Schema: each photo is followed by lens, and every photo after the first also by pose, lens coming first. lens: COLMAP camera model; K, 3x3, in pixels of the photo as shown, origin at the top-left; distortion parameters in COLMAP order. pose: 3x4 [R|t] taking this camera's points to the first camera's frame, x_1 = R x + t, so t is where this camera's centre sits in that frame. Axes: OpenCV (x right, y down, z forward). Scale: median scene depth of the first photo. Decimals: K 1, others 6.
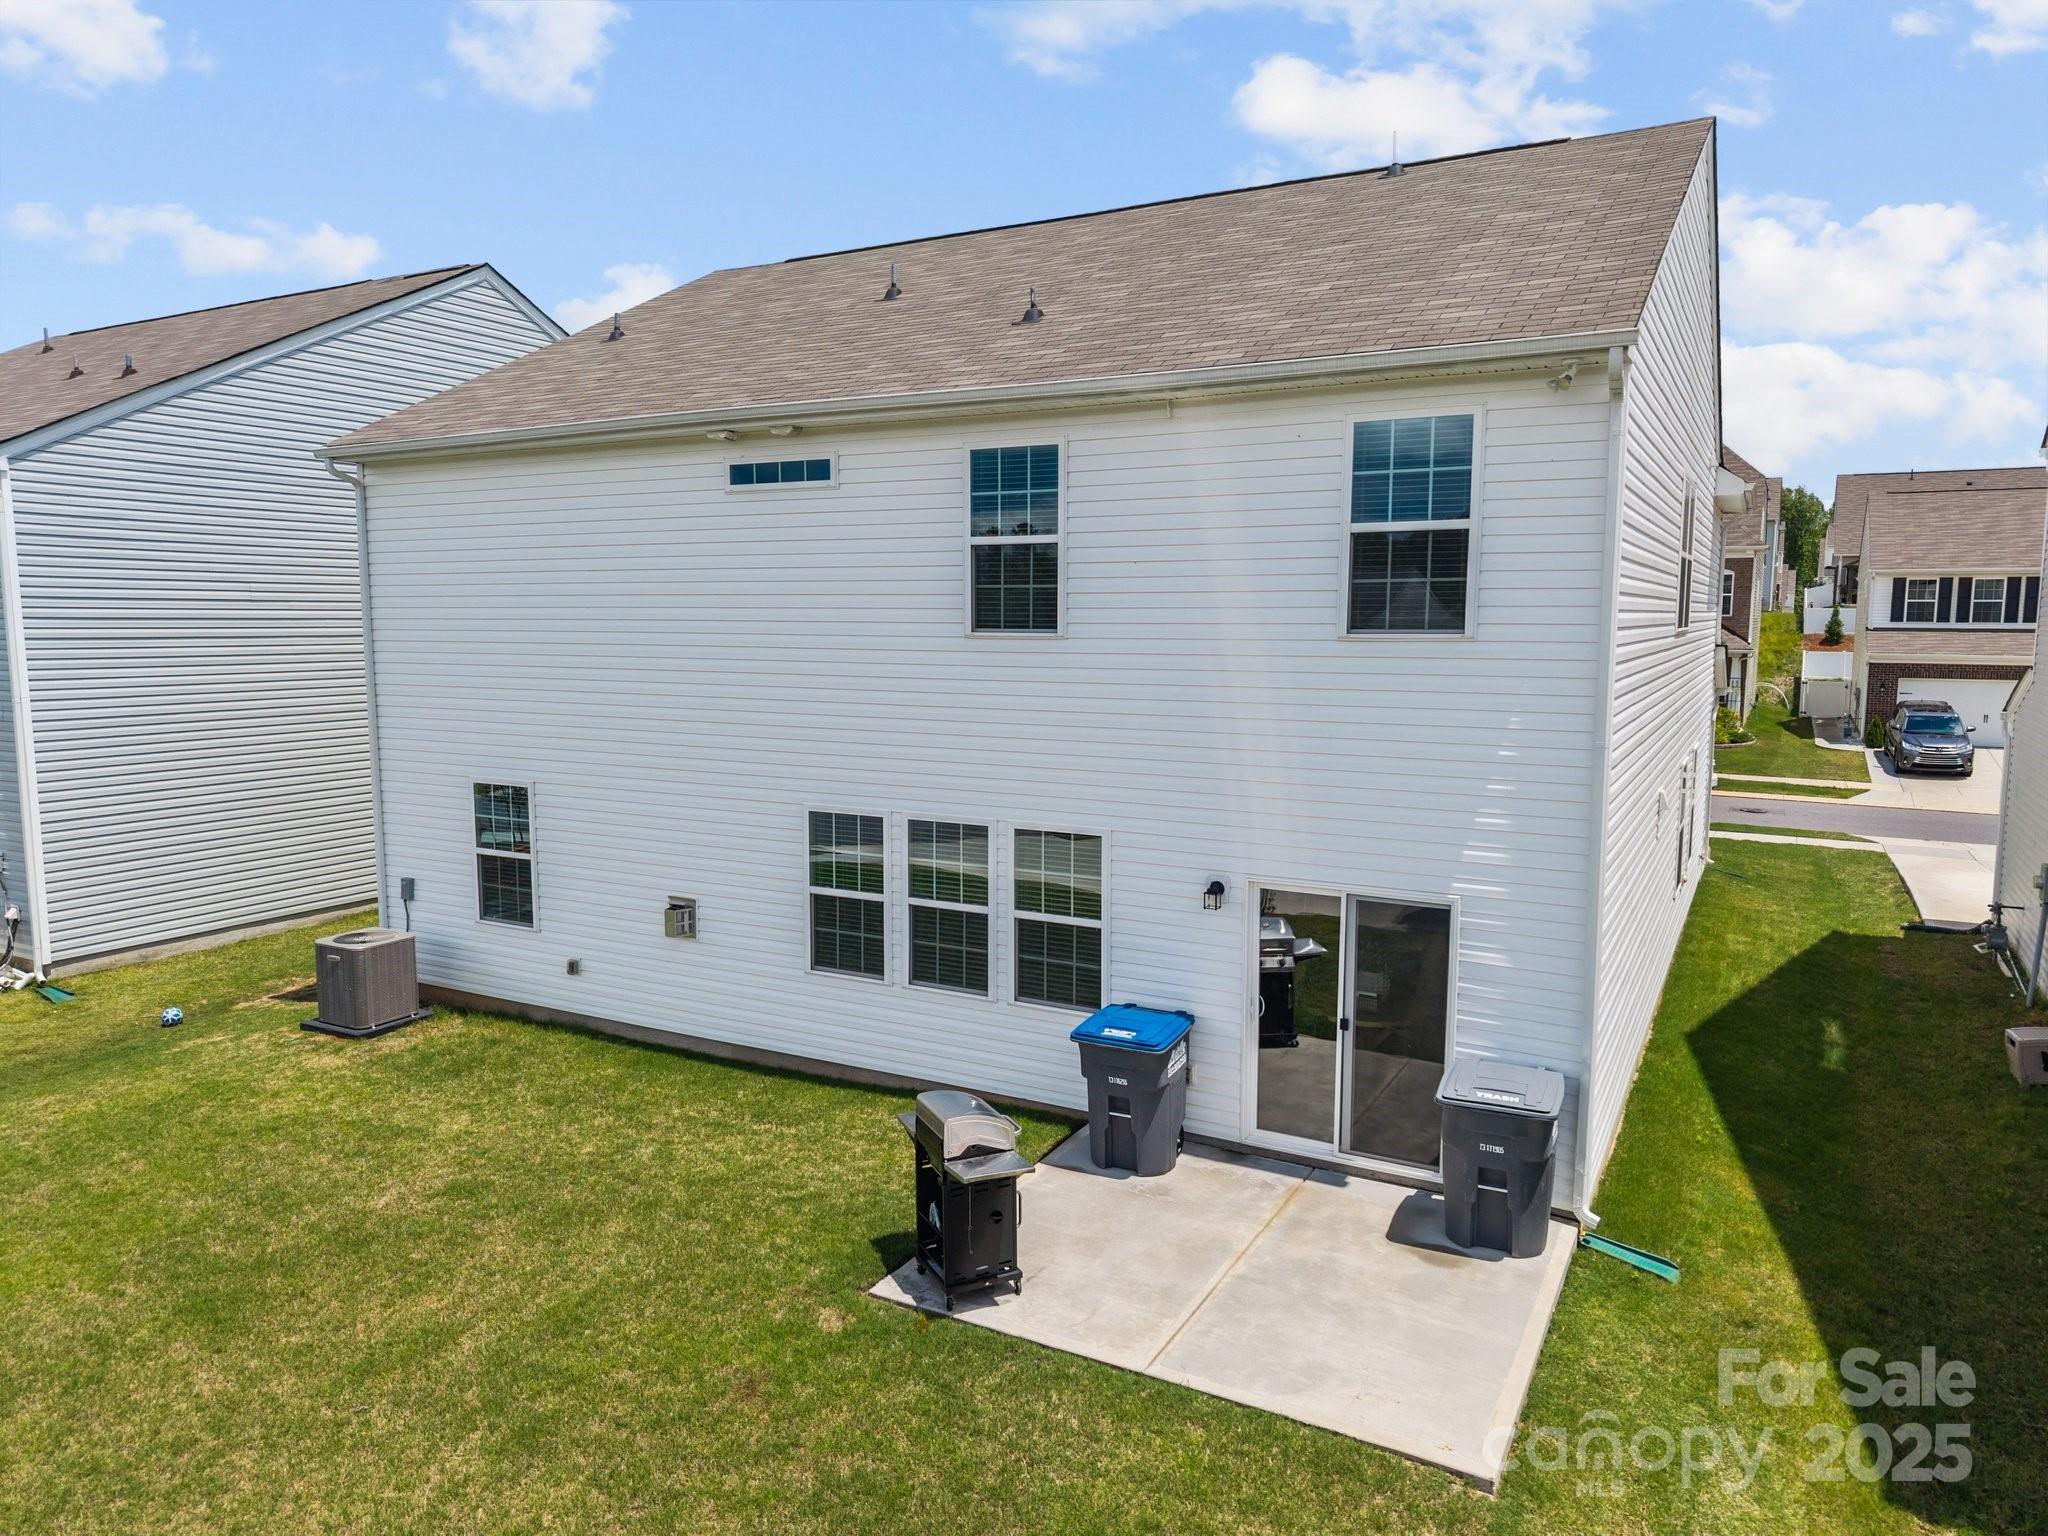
lens RADIAL K [[1376.2, 0, 1024.0], [0, 1376.2, 768.0], [0, 0, 1]] dist [0.040898, -0.051752]
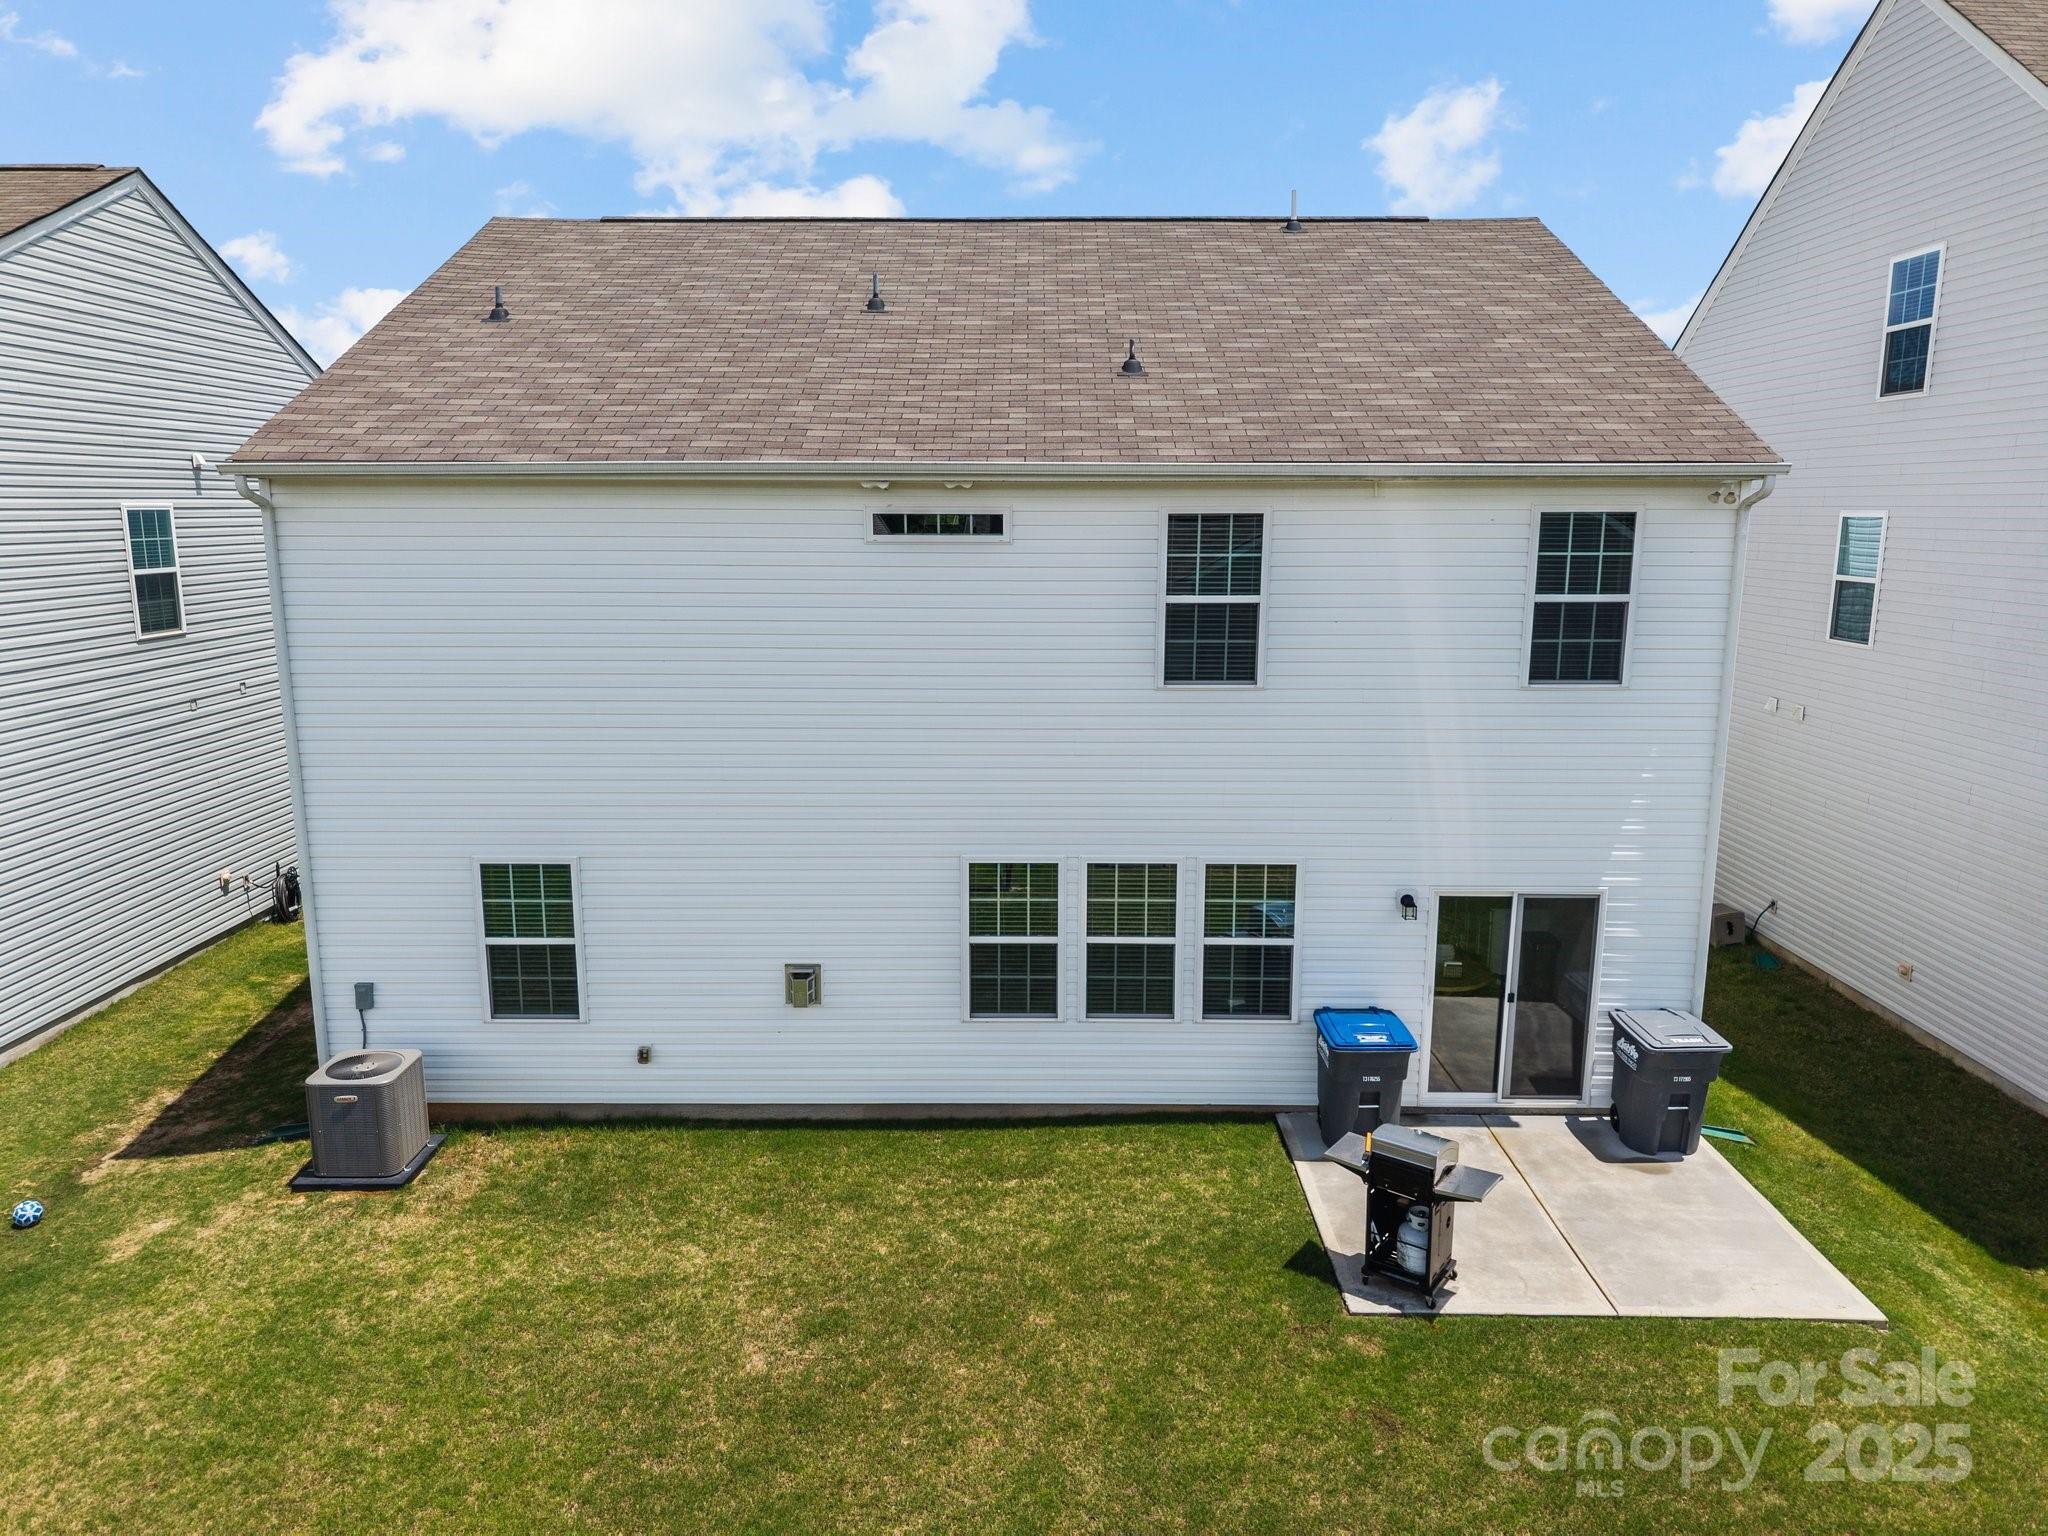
lens RADIAL K [[1383.0, 0, 1033.1], [0, 1383.0, 757.8], [0, 0, 1]] dist [0.015588, -0.004941]
pose [[0.876643, -0.086200, 0.473356, -0.632781], [0.053178, 0.995152, 0.082737, -0.135734], [-0.478193, -0.047359, 0.876977, 0.115520]]
